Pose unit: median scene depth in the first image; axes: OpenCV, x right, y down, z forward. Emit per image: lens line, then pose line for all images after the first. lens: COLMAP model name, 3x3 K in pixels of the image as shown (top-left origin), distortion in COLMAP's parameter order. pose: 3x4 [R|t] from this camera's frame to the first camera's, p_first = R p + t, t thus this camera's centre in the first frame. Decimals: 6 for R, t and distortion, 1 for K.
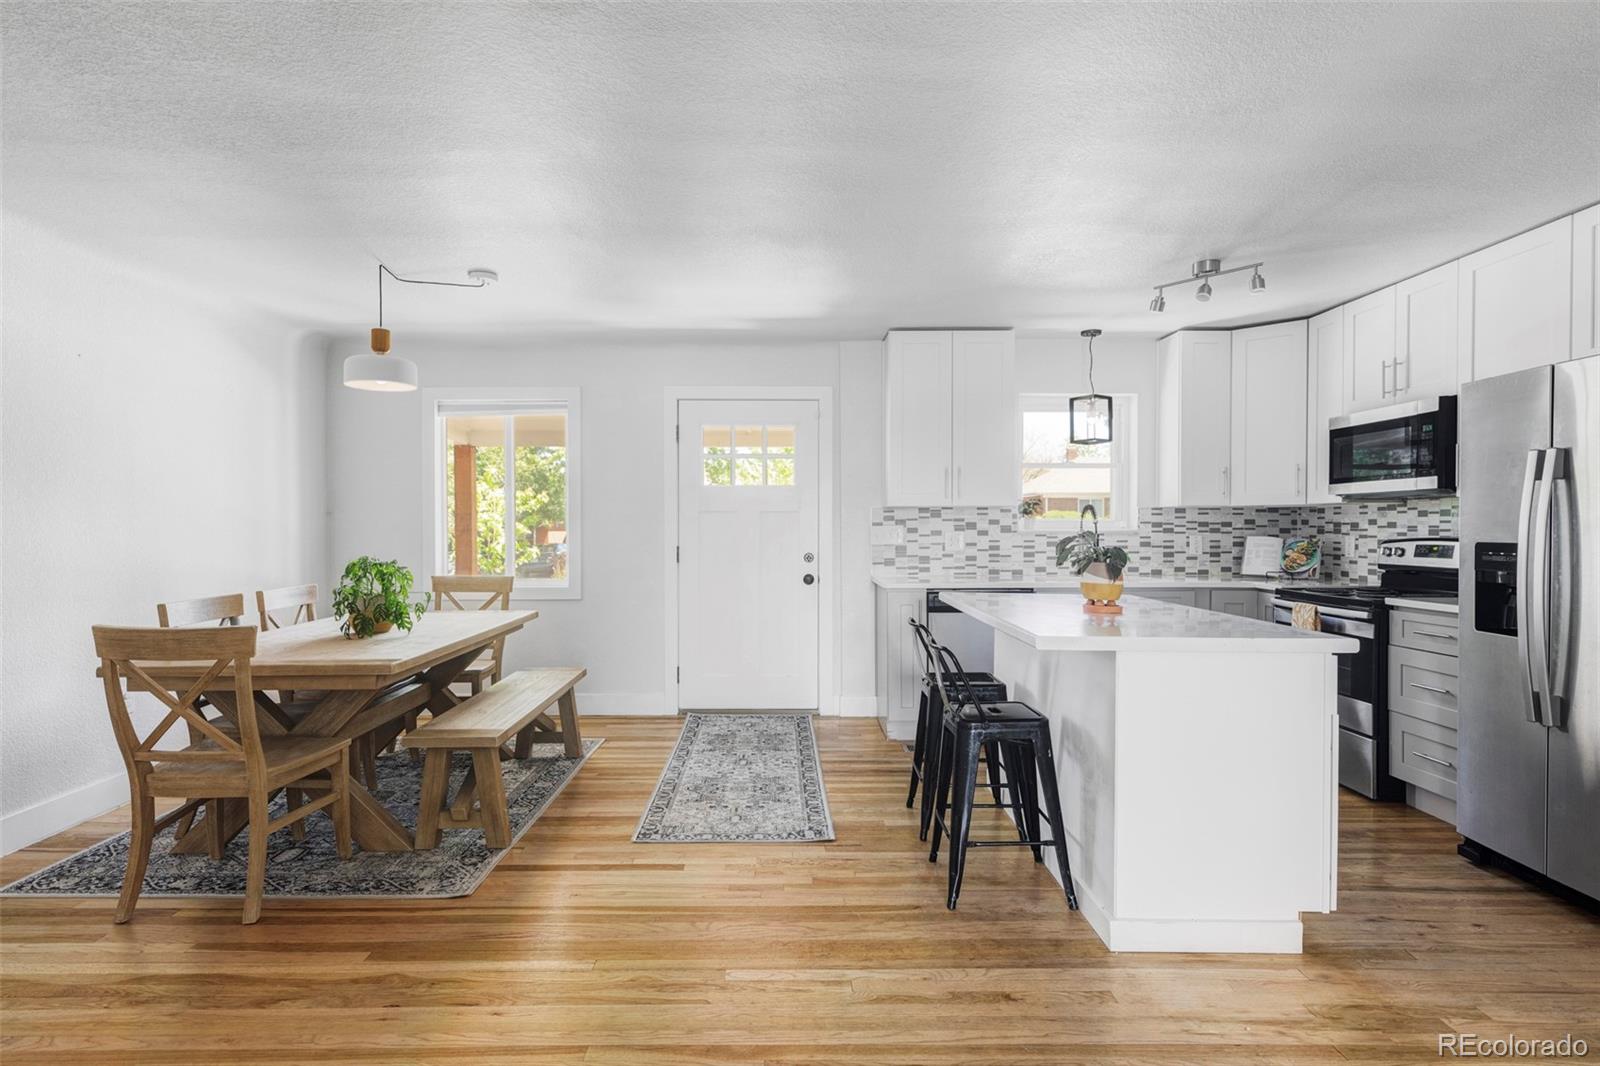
lens RADIAL K [[868.5, 0, 816.0], [0, 868.5, 538.4], [0, 0, 1]] dist [0.001070, -0.000226]
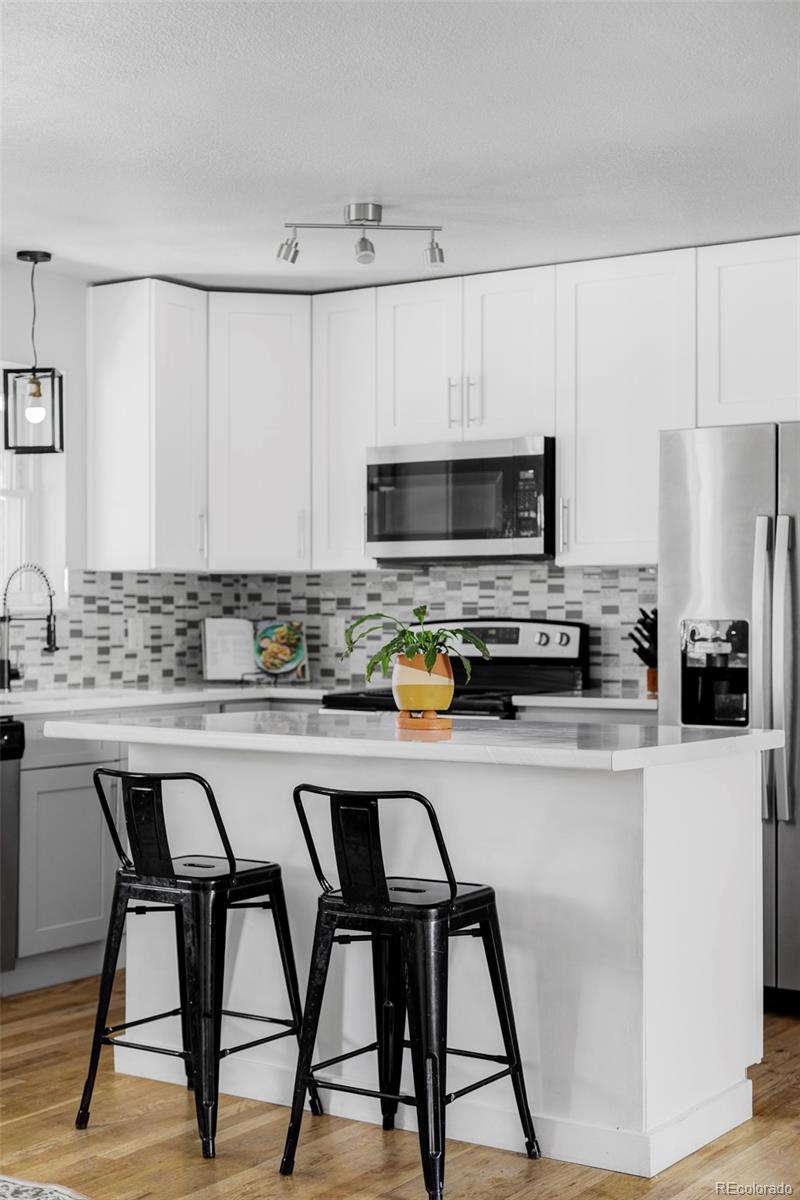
lens RADIAL K [[1691.3, 0, 518.2], [0, 1691.3, 602.9], [0, 0, 1]] dist [0.004321, 0.000340]
pose [[0.537840, 0.004121, 0.843037, -0.451472], [0.011562, 0.999858, -0.012264, 0.003946], [-0.842968, 0.016343, 0.537716, 0.157737]]
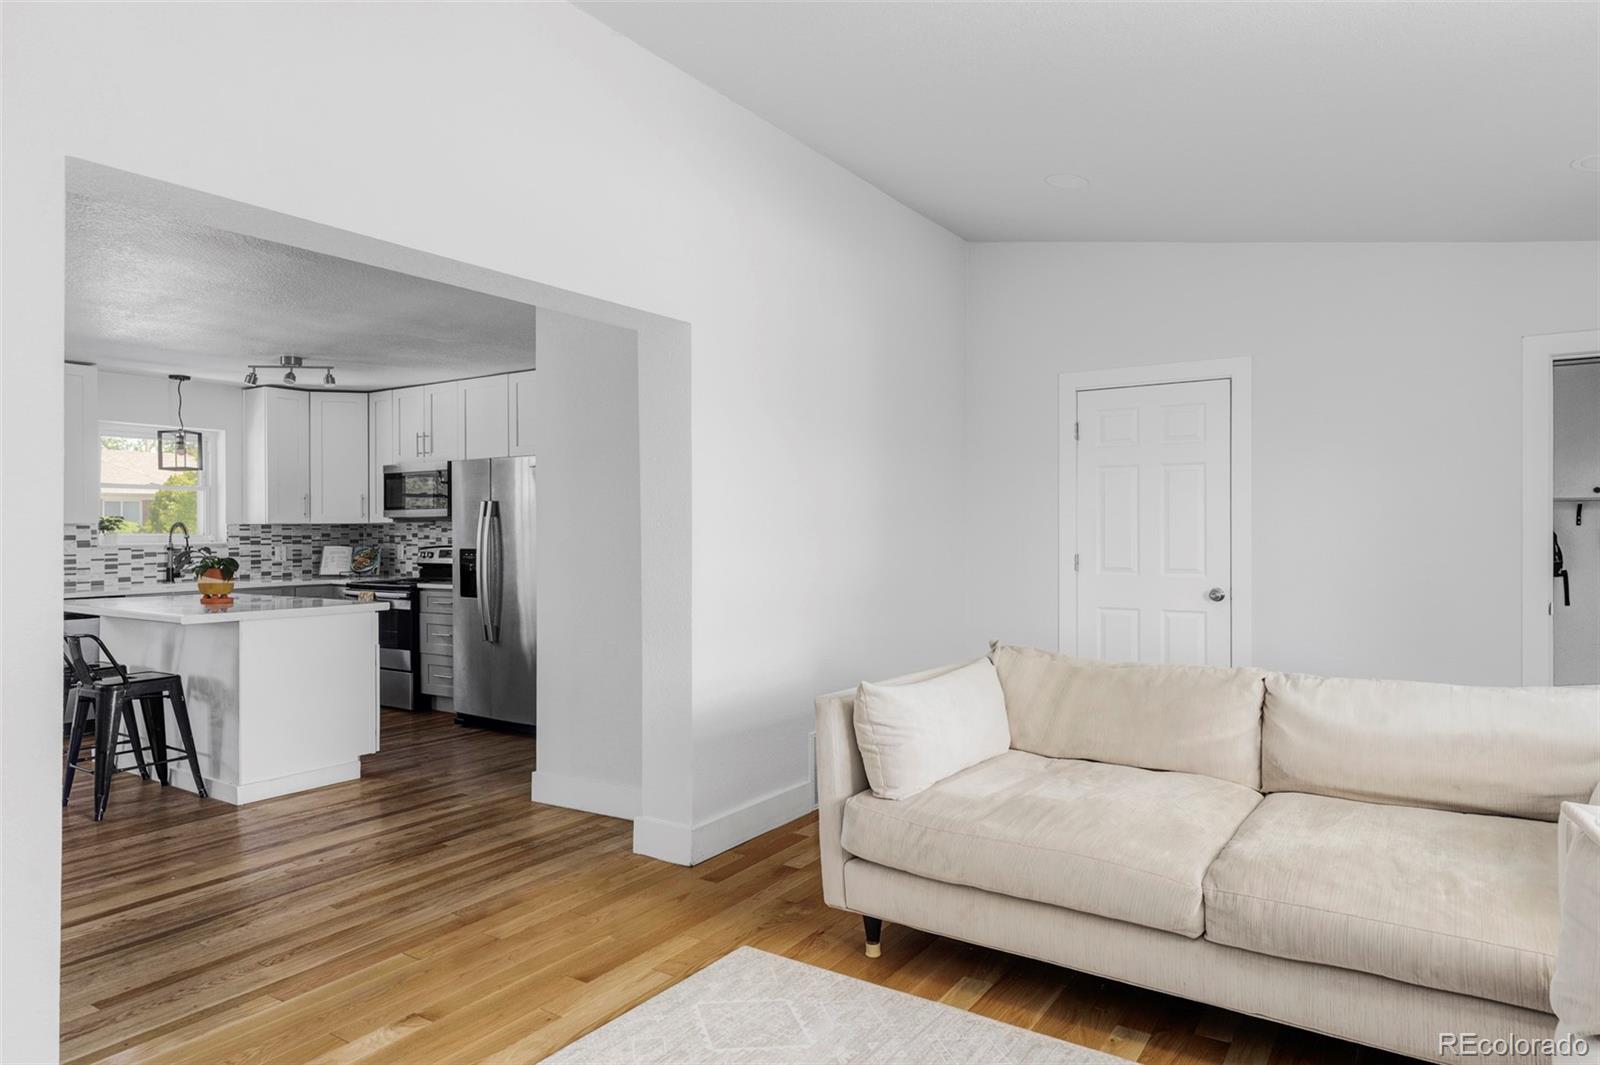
lens RADIAL K [[842.4, 0, 897.4], [0, 842.4, 529.3], [0, 0, 1]] dist [-0.000549, -0.001596]
pose [[0.489156, -0.002581, 0.872193, -0.212786], [0.016052, 0.999853, -0.006044, -0.006910], [-0.872049, 0.016957, 0.489125, -0.424975]]
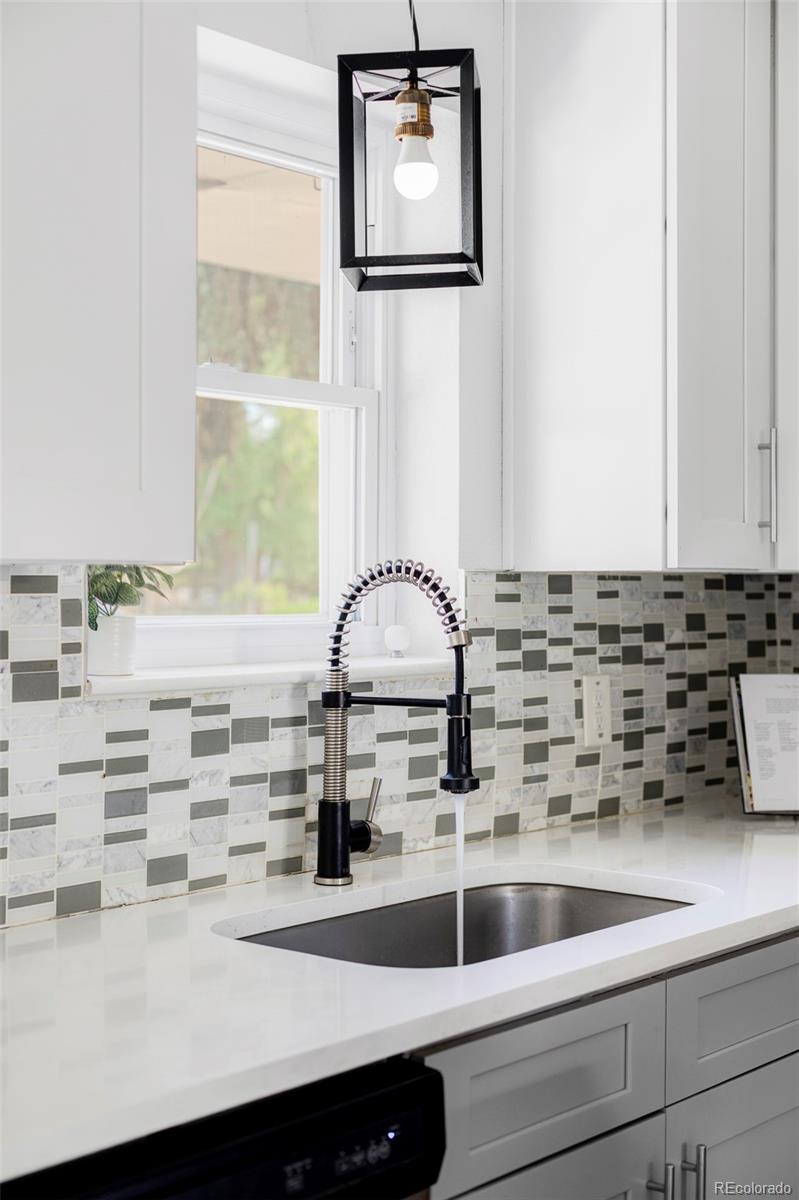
lens RADIAL K [[1771.3, 0, 398.7], [0, 1771.3, 566.8], [0, 0, 1]] dist [0.006705, 0.023246]
pose [[0.707560, 0.009755, 0.706586, 0.000020], [0.007698, 0.999739, -0.021510, -0.028538], [-0.706611, 0.020658, 0.707301, 0.714120]]
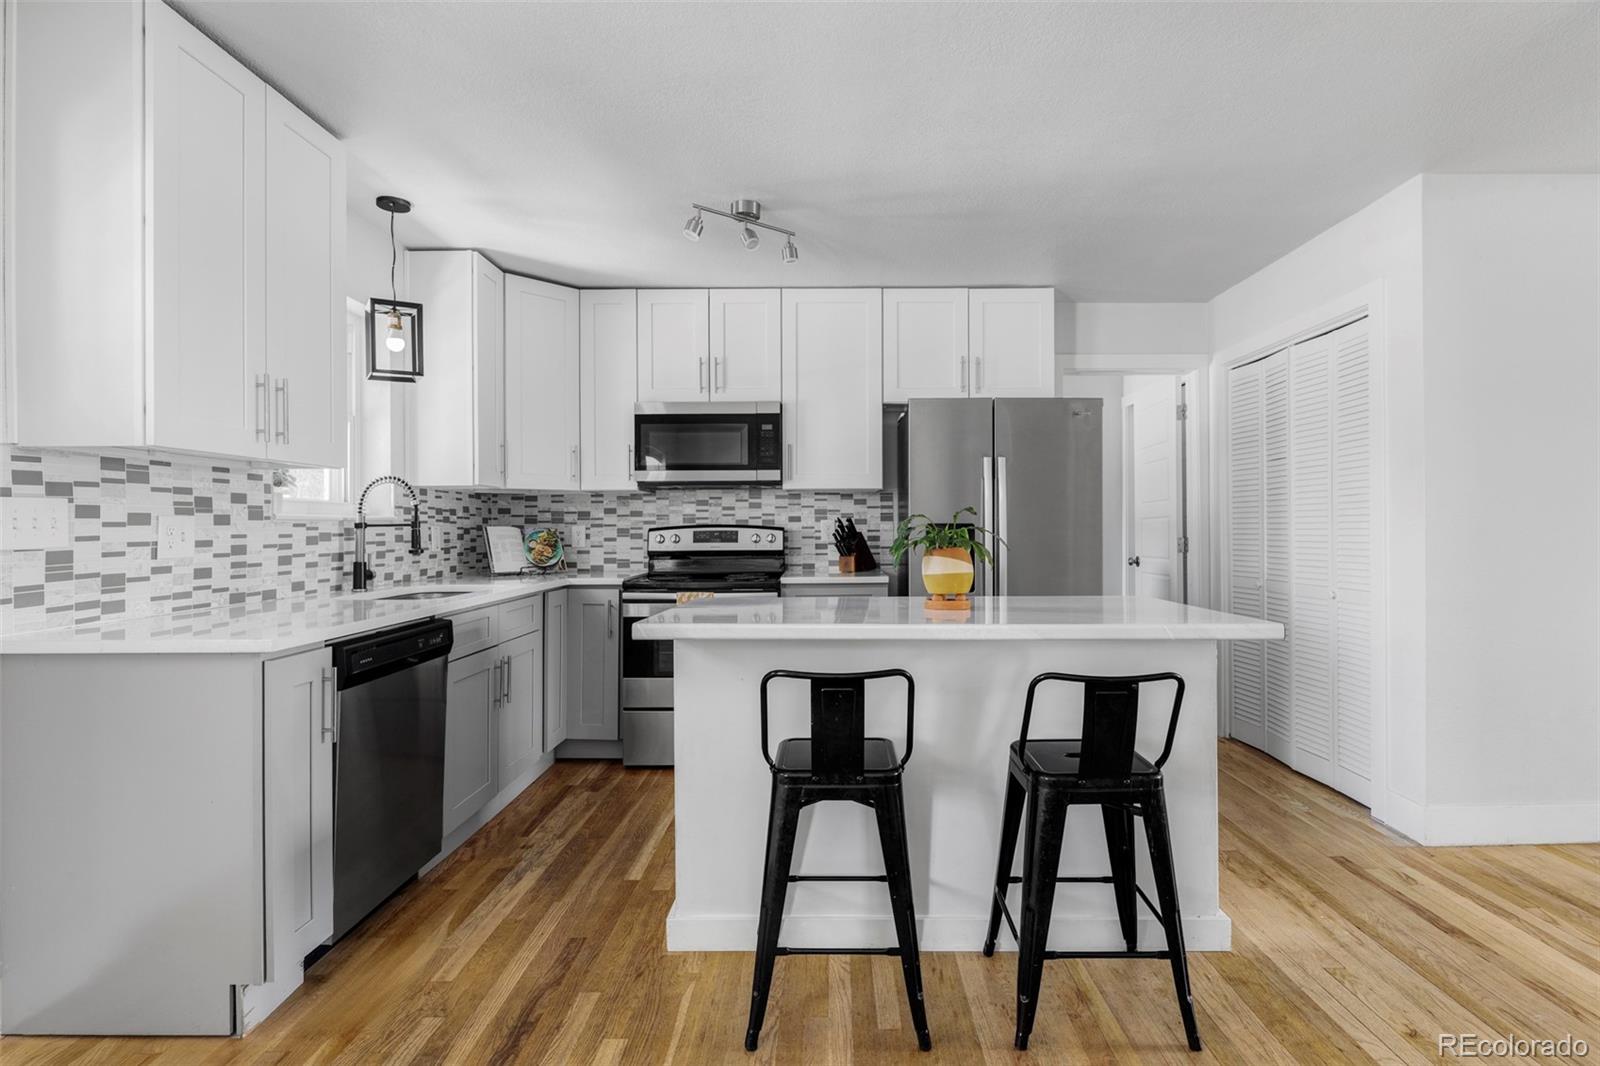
lens RADIAL K [[778.9, 0, 872.1], [0, 778.9, 525.6], [0, 0, 1]] dist [-0.001246, -0.000370]
pose [[0.021447, 0.000473, 0.999770, -0.251419], [0.018464, 0.999829, -0.000869, 0.004303], [-0.999599, 0.018478, 0.021434, 0.667980]]
